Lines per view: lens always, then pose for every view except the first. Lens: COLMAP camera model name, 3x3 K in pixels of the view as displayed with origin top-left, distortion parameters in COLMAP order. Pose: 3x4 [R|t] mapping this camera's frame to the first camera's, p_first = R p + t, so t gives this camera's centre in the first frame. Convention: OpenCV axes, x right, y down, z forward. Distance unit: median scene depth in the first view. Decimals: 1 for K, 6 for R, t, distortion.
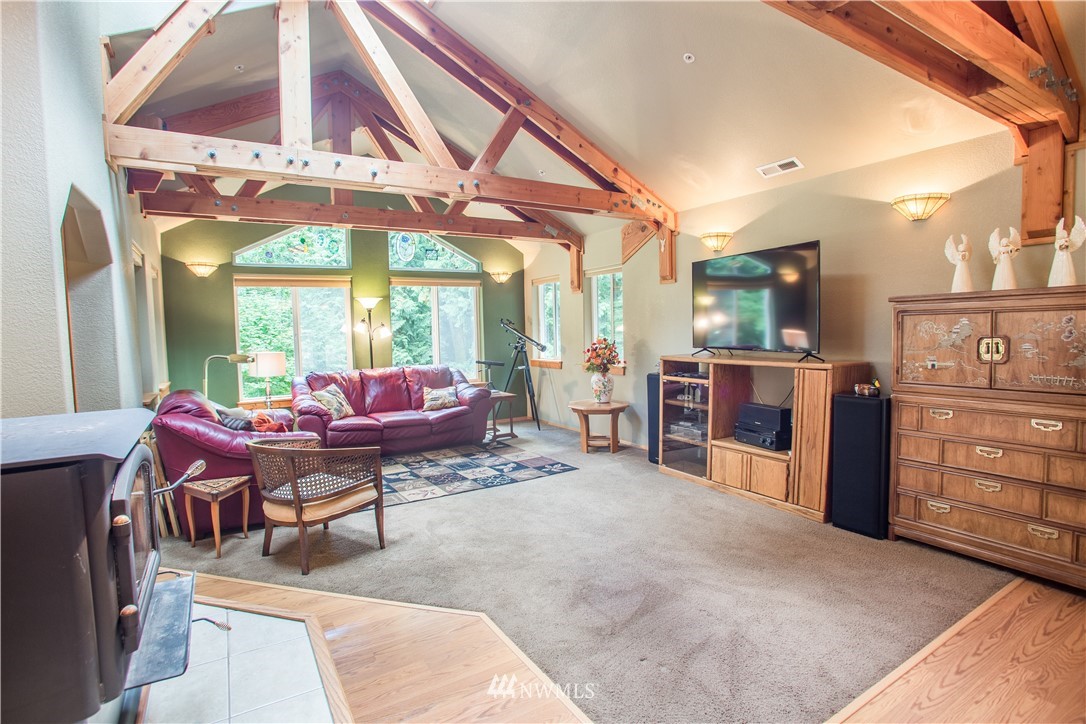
lens RADIAL K [[524.5, 0, 540.4], [0, 524.5, 364.6], [0, 0, 1]] dist [-0.080827, 0.040023]
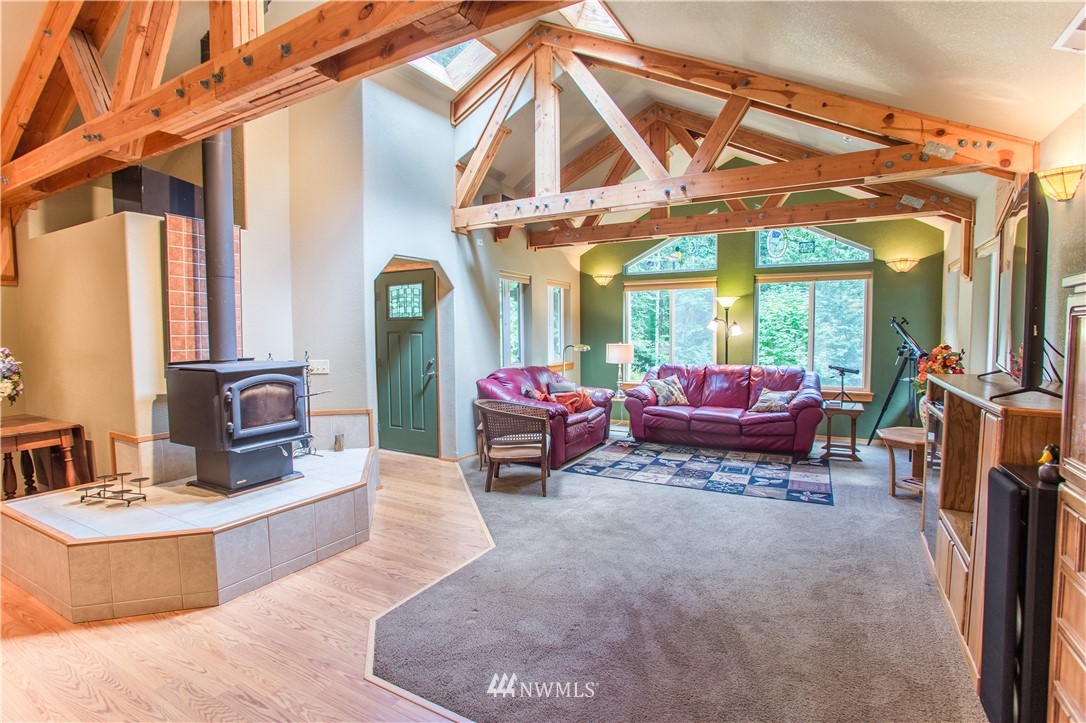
lens RADIAL K [[524.5, 0, 540.4], [0, 524.5, 364.1], [0, 0, 1]] dist [-0.080827, 0.040023]
pose [[0.489030, 0.073846, -0.869135, 0.534993], [-0.065005, 0.996725, 0.048110, -0.026352], [0.869841, 0.032971, 0.492229, 0.219520]]
